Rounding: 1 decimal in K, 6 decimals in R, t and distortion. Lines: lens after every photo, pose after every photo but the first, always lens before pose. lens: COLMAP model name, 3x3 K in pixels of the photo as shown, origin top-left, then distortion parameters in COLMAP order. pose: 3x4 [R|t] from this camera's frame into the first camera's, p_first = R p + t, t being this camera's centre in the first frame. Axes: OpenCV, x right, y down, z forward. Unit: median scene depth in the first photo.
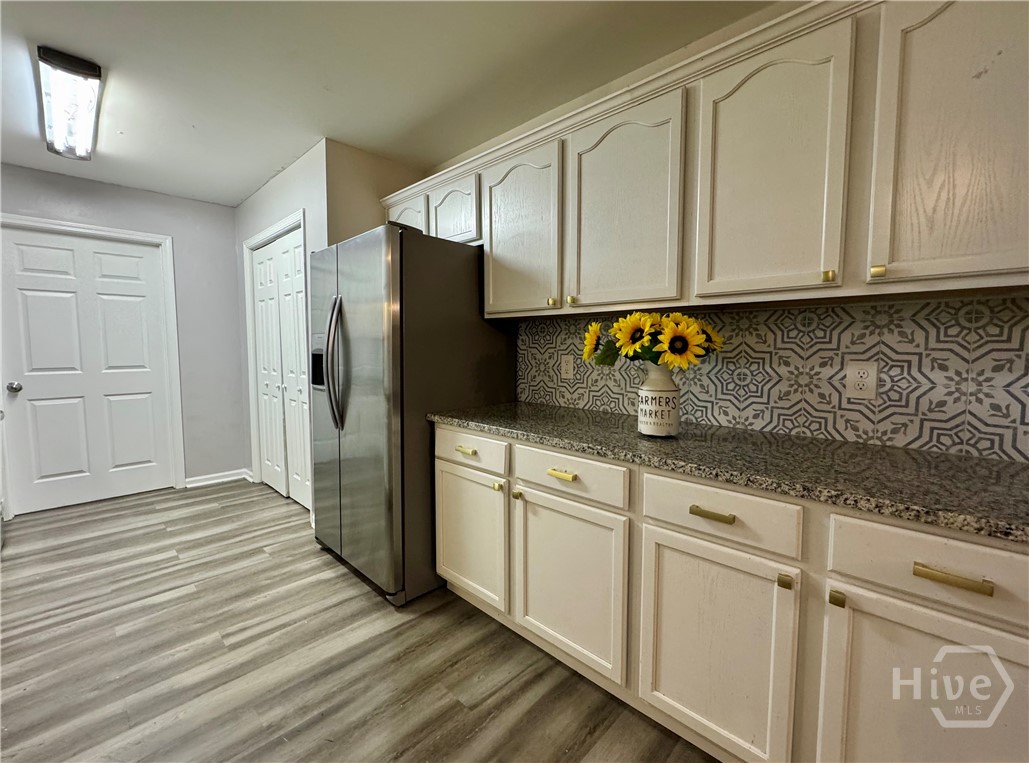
lens RADIAL K [[442.0, 0, 515.3], [0, 442.0, 381.4], [0, 0, 1]] dist [-0.000932, -0.000092]
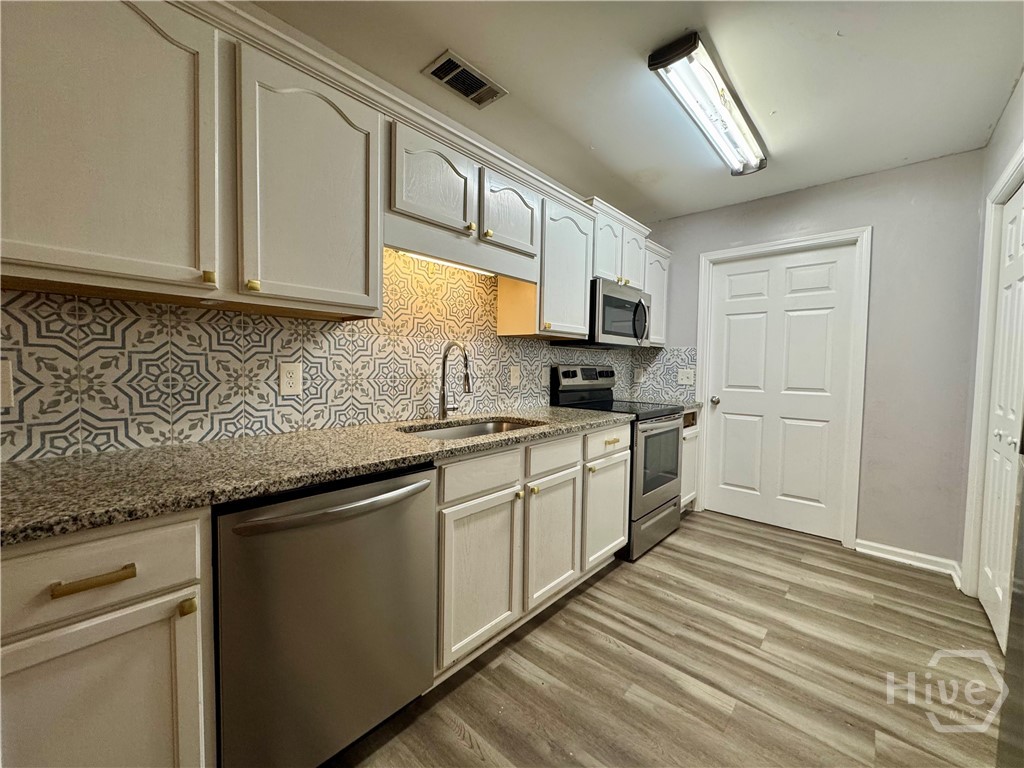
lens RADIAL K [[410.1, 0, 511.9], [0, 410.1, 378.5], [0, 0, 1]] dist [-0.004005, 0.000040]
pose [[0.042221, 0.033026, -0.998562, -0.090945], [-0.097498, 0.994819, 0.028780, -0.023841], [0.994340, 0.096143, 0.045223, 0.440822]]
